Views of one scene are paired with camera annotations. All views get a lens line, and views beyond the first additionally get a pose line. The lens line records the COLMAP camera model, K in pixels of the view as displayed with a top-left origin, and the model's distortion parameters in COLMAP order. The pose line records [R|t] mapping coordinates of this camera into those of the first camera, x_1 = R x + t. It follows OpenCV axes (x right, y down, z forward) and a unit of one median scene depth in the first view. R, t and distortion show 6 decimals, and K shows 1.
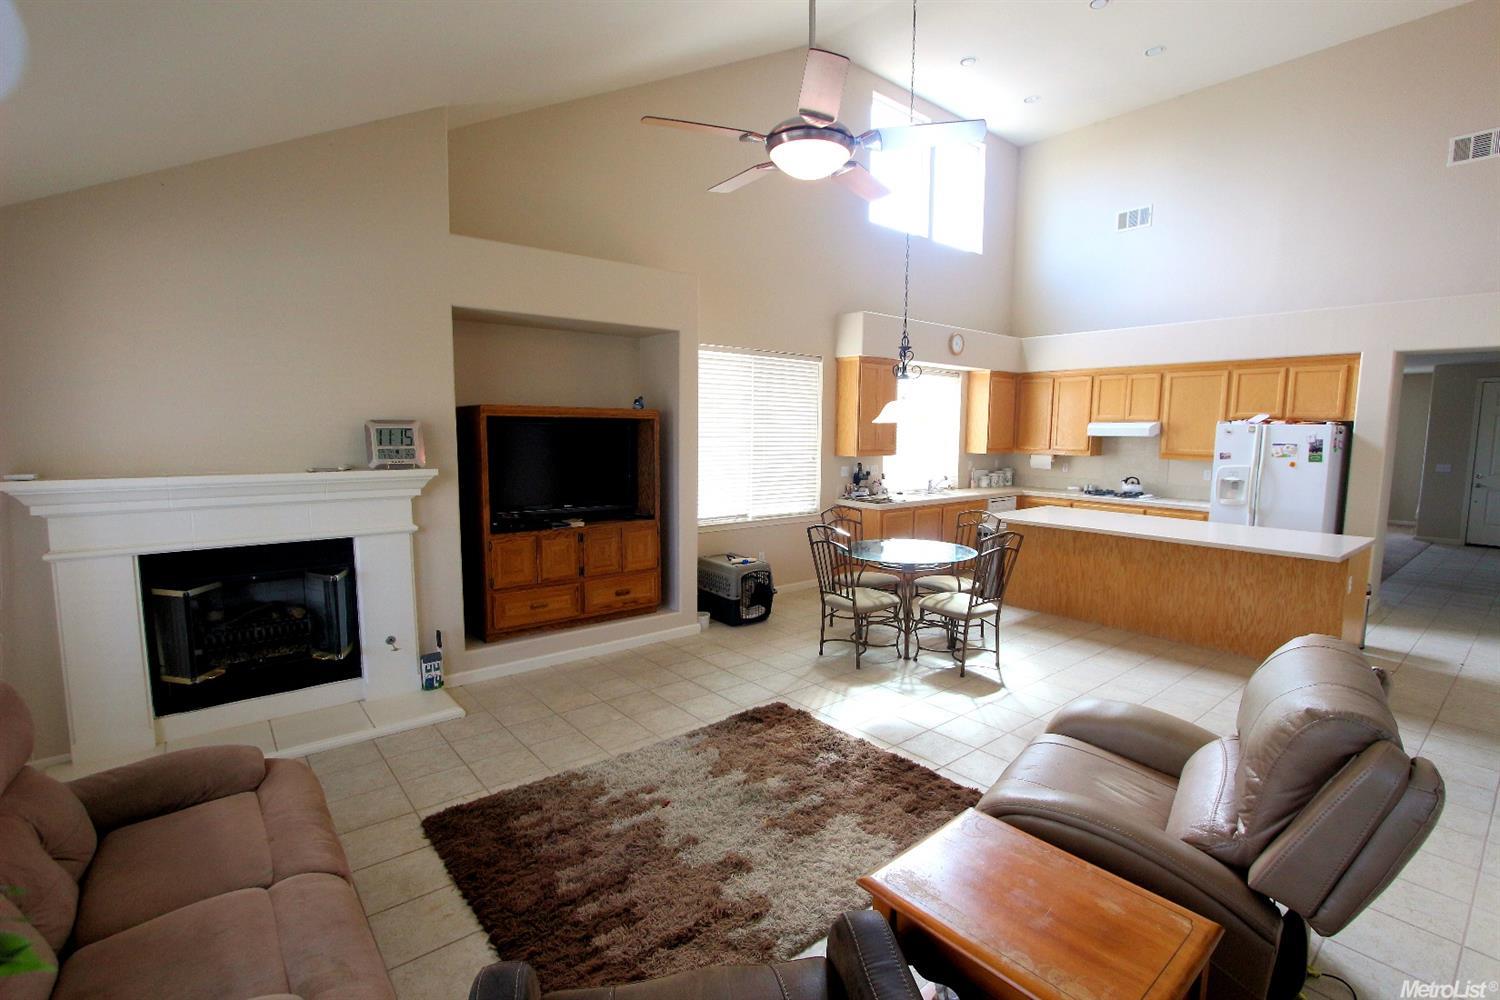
lens RADIAL K [[692.1, 0, 762.6], [0, 692.1, 504.2], [0, 0, 1]] dist [-0.011179, 0.002701]
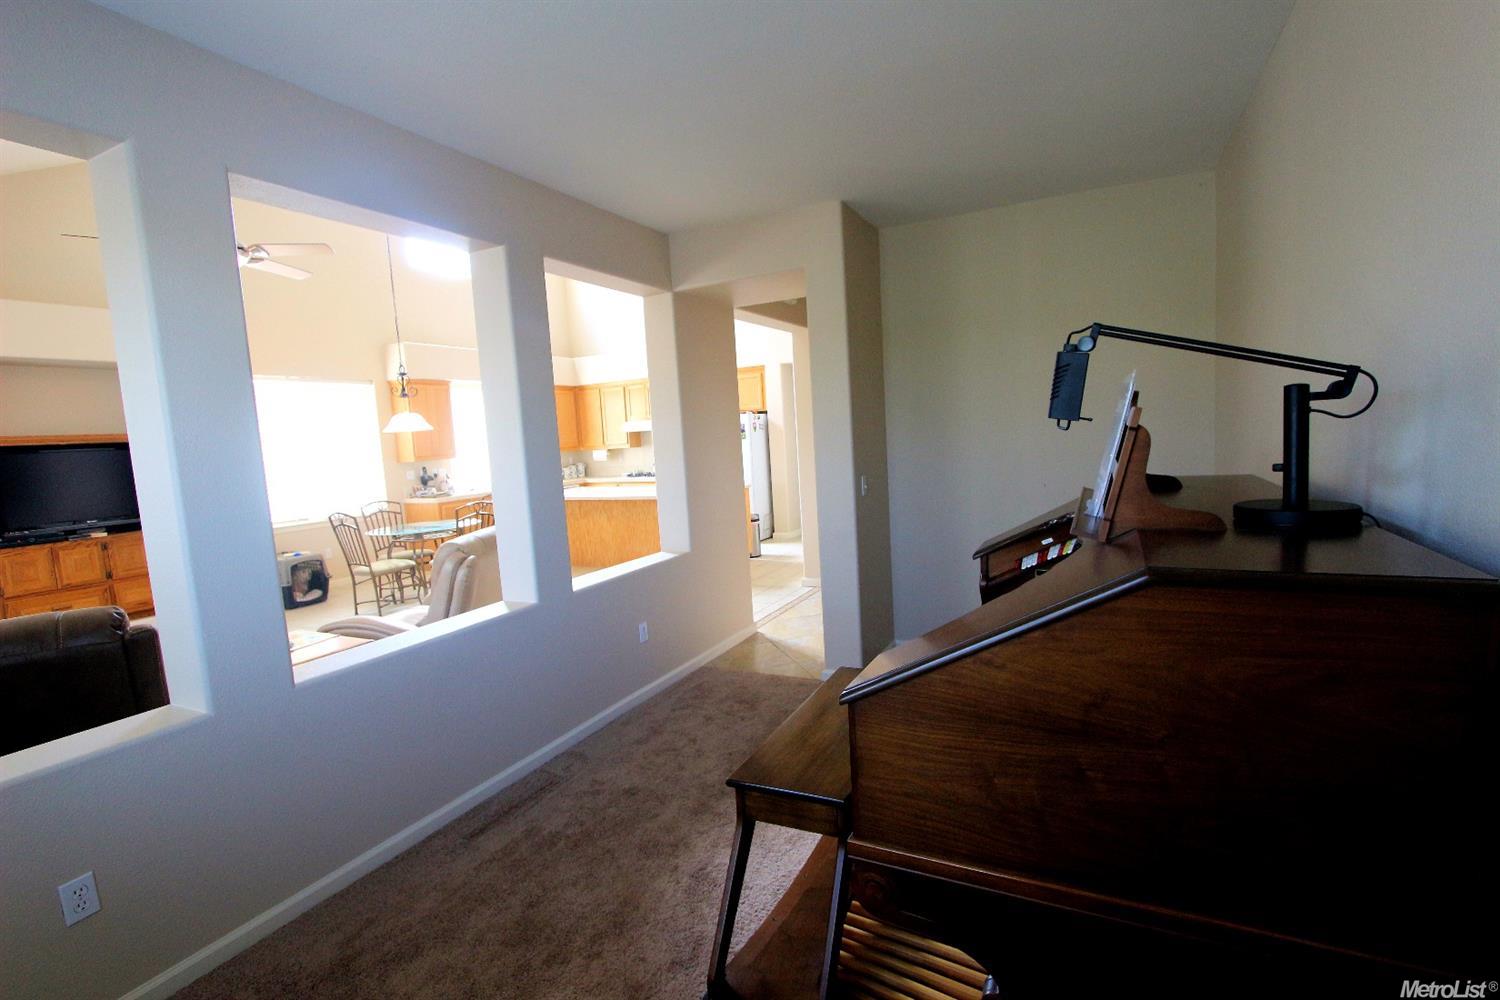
lens RADIAL K [[692.1, 0, 757.4], [0, 692.1, 501.3], [0, 0, 1]] dist [-0.011179, 0.002701]
pose [[0.918138, -0.101792, 0.382964, 0.252843], [0.109355, 0.994001, 0.002035, 0.074124], [-0.380874, 0.040011, 0.923761, -0.397130]]
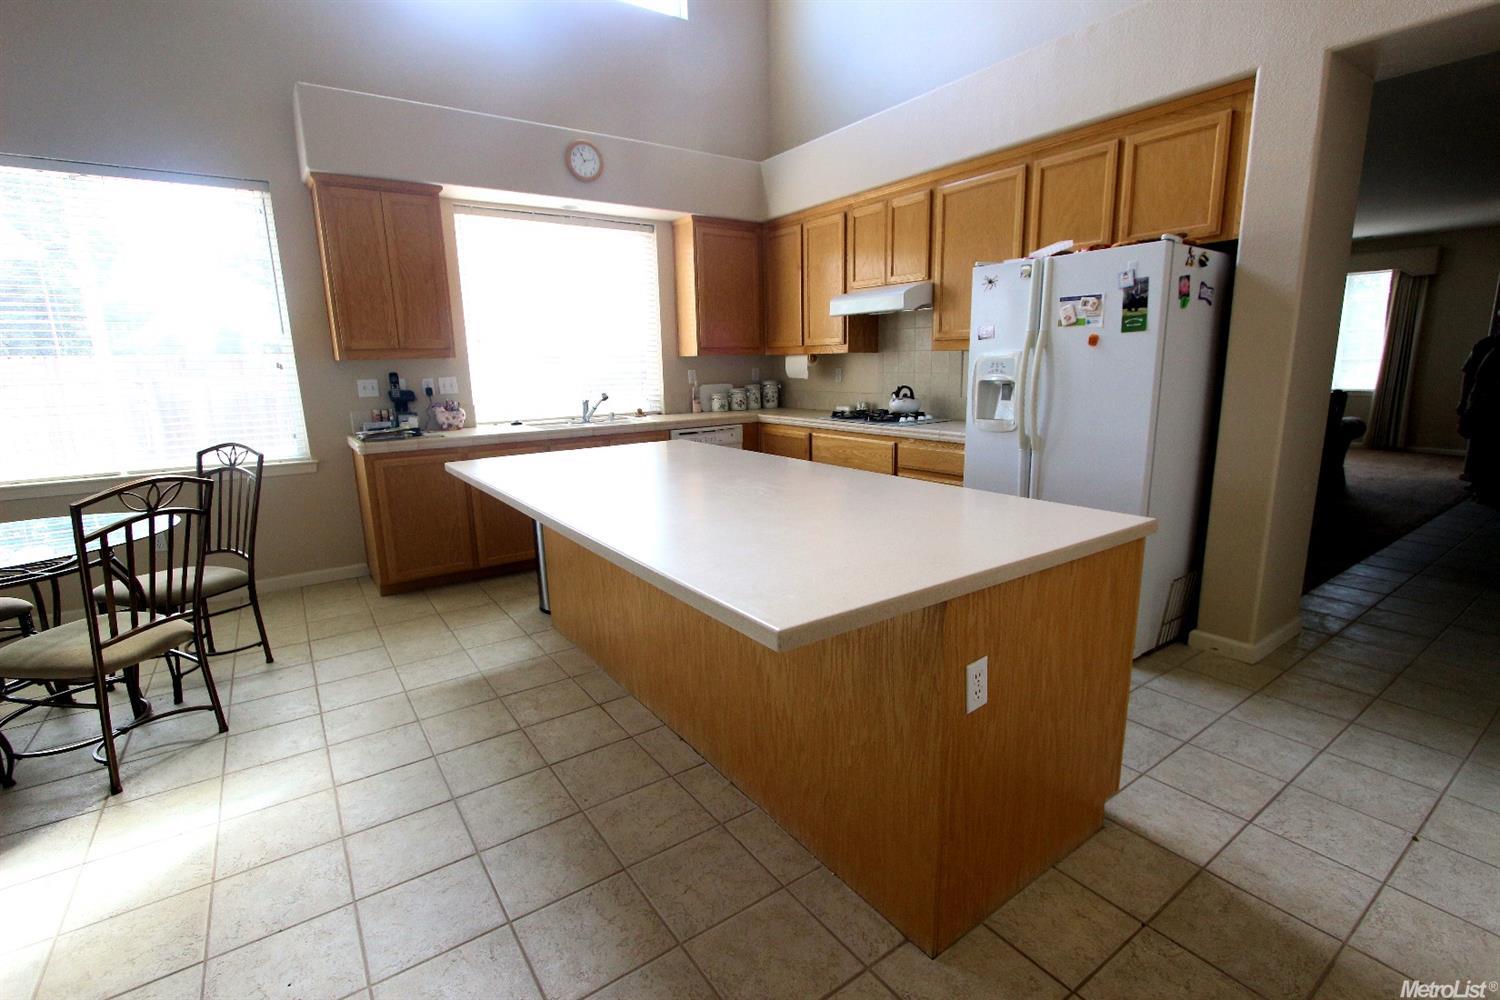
lens RADIAL K [[692.1, 0, 761.4], [0, 692.1, 502.6], [0, 0, 1]] dist [-0.011179, 0.002701]
pose [[0.996035, -0.013534, -0.087929, 0.614275], [0.021566, 0.995612, 0.091058, 0.003777], [0.086311, -0.092593, 0.991956, 0.535850]]
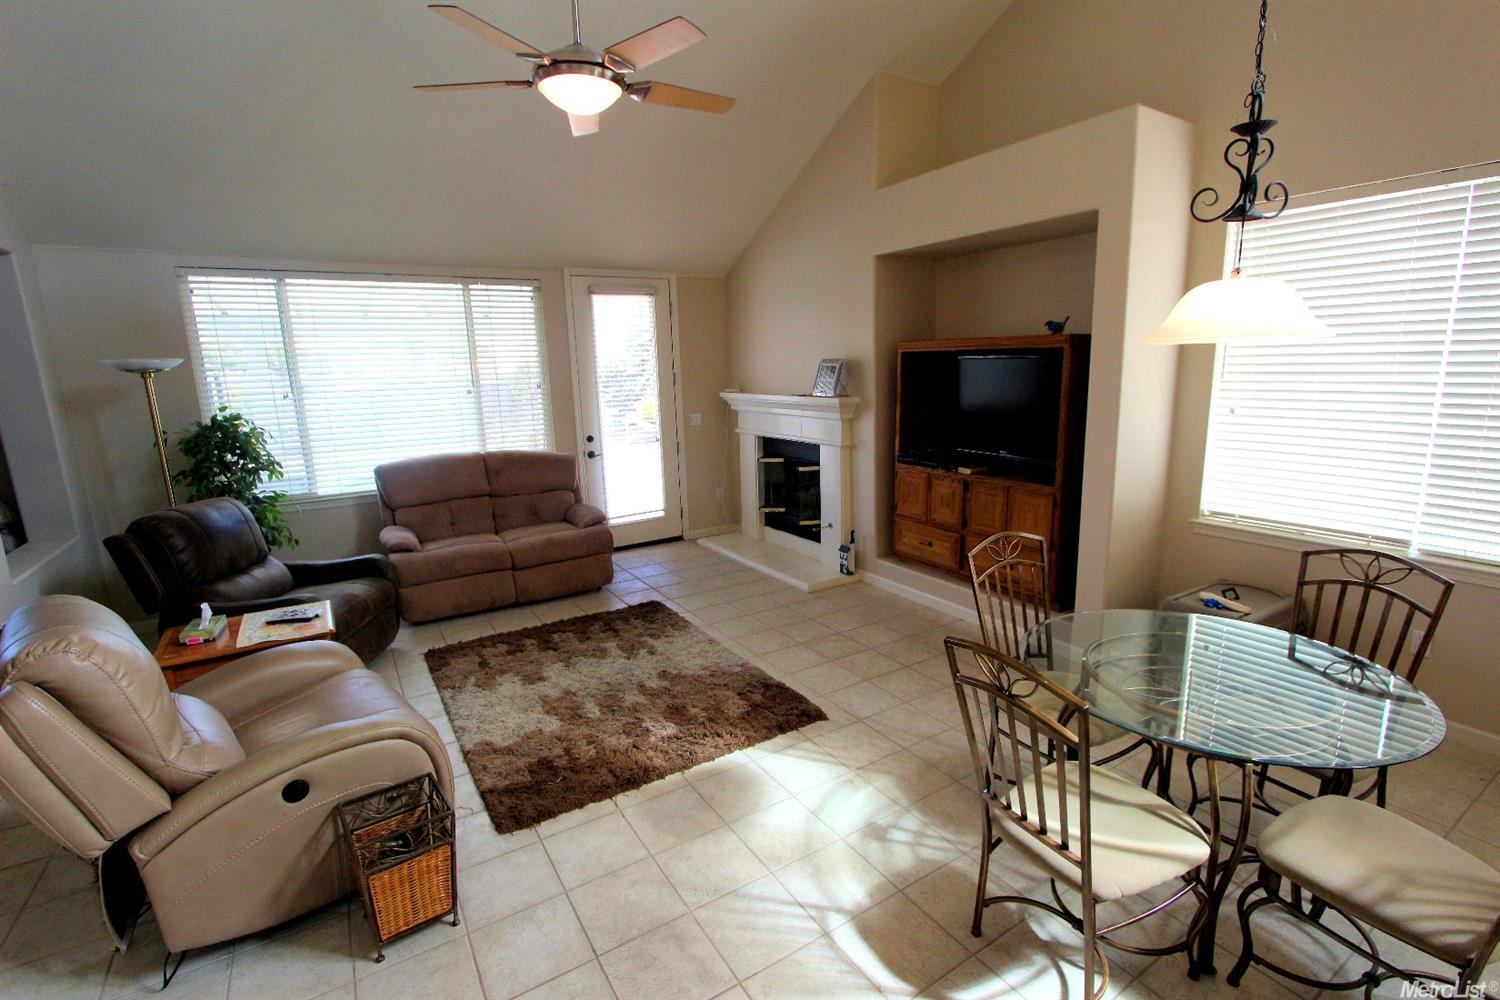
lens RADIAL K [[692.1, 0, 757.2], [0, 692.1, 502.2], [0, 0, 1]] dist [-0.011179, 0.002701]
pose [[-0.137122, 0.189686, -0.972223, 0.527141], [-0.088380, 0.975236, 0.202739, -0.072191], [0.986603, 0.113725, -0.116962, 0.684640]]
